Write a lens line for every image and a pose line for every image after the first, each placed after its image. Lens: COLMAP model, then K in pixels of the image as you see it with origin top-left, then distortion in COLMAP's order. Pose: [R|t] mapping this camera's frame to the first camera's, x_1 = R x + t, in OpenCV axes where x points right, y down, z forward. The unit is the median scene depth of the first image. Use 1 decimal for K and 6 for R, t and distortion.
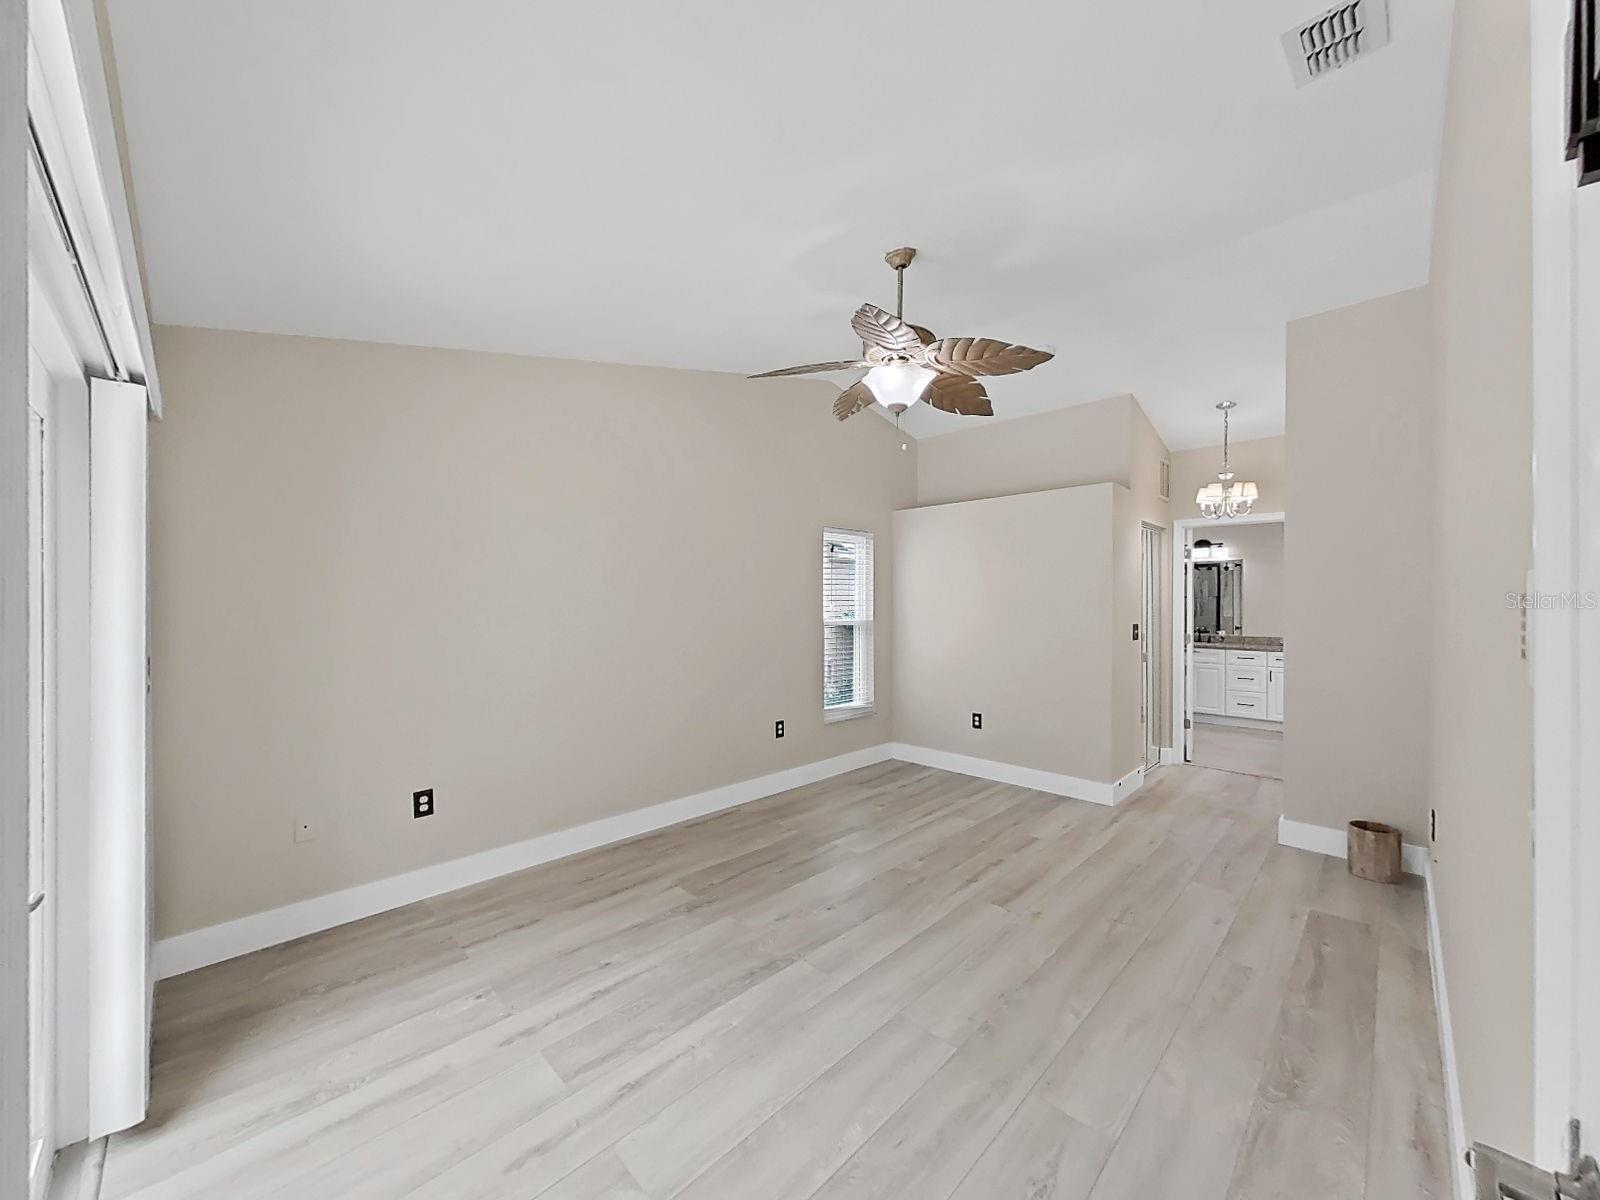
lens RADIAL K [[598.3, 0, 799.3], [0, 598.3, 603.3], [0, 0, 1]] dist [-0.001518, 0.000074]
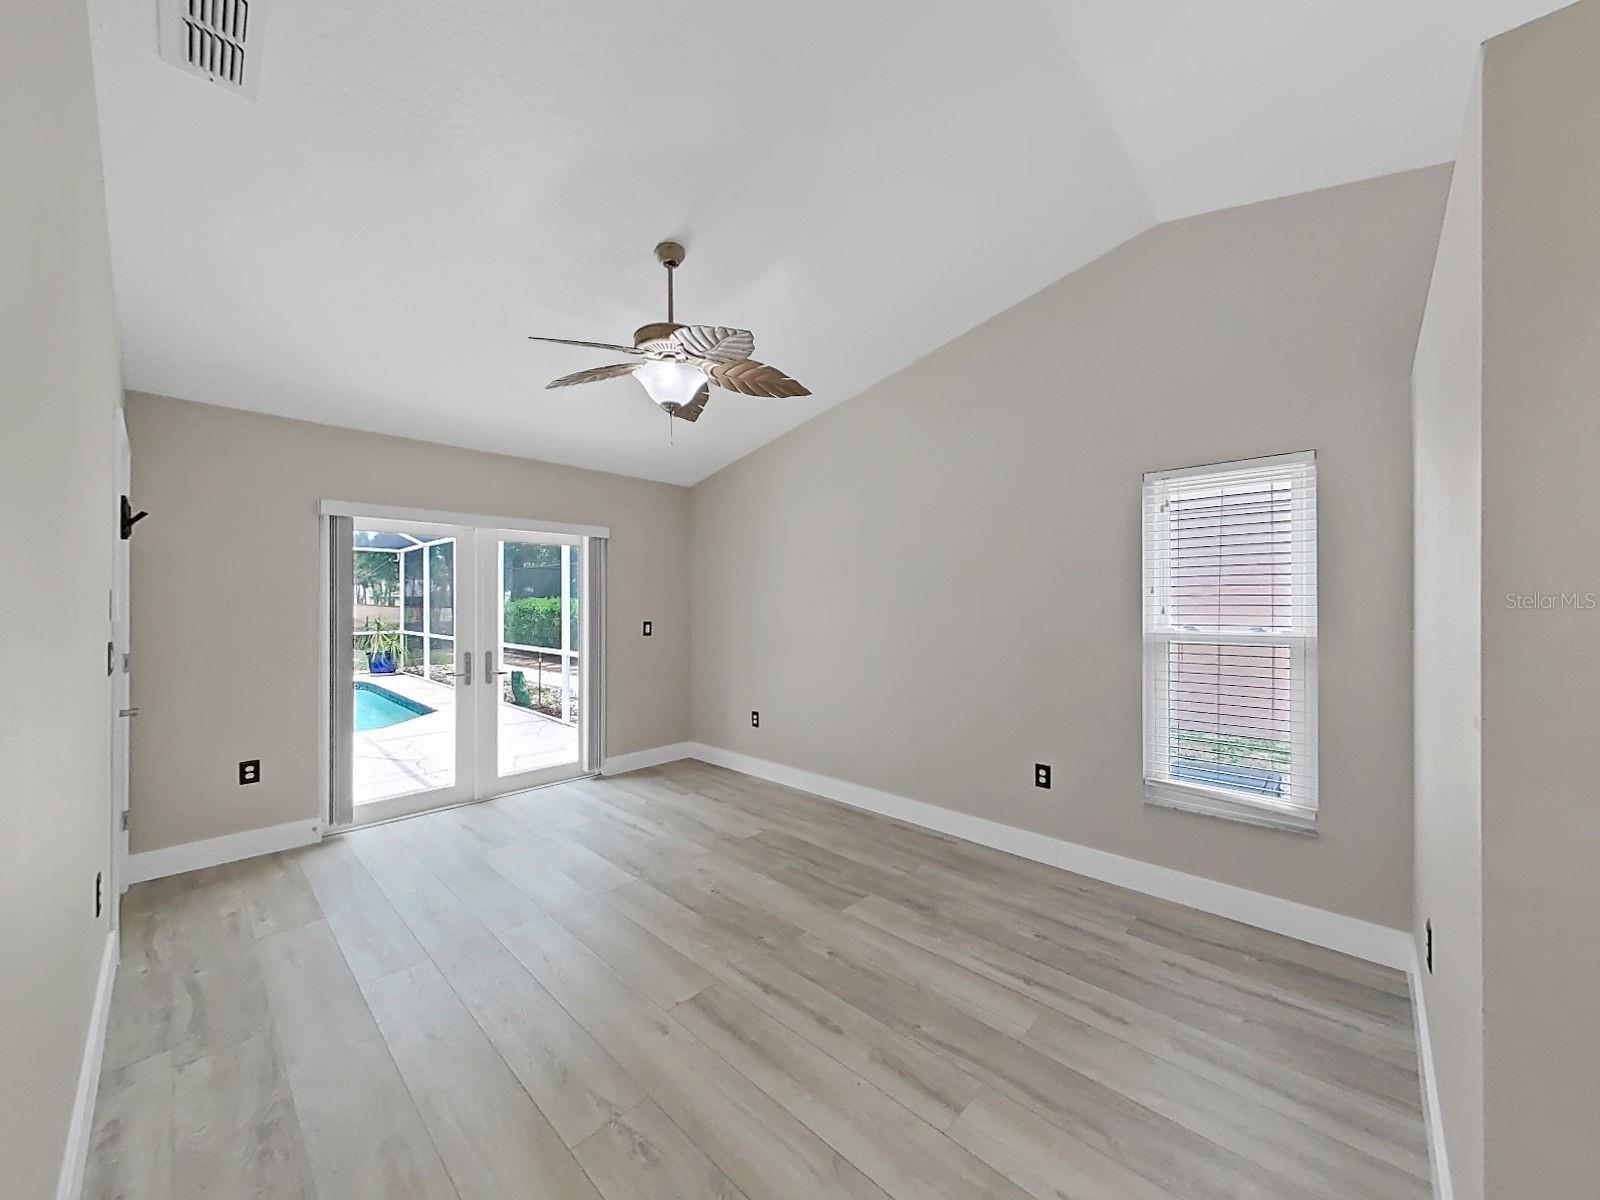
lens RADIAL K [[598.3, 0, 805.7], [0, 598.3, 599.6], [0, 0, 1]] dist [-0.001518, 0.000074]
pose [[0.036372, -0.003697, -0.999331, 0.912612], [-0.001911, 0.999991, -0.003769, 0.002829], [0.999337, 0.002047, 0.036364, 0.926116]]
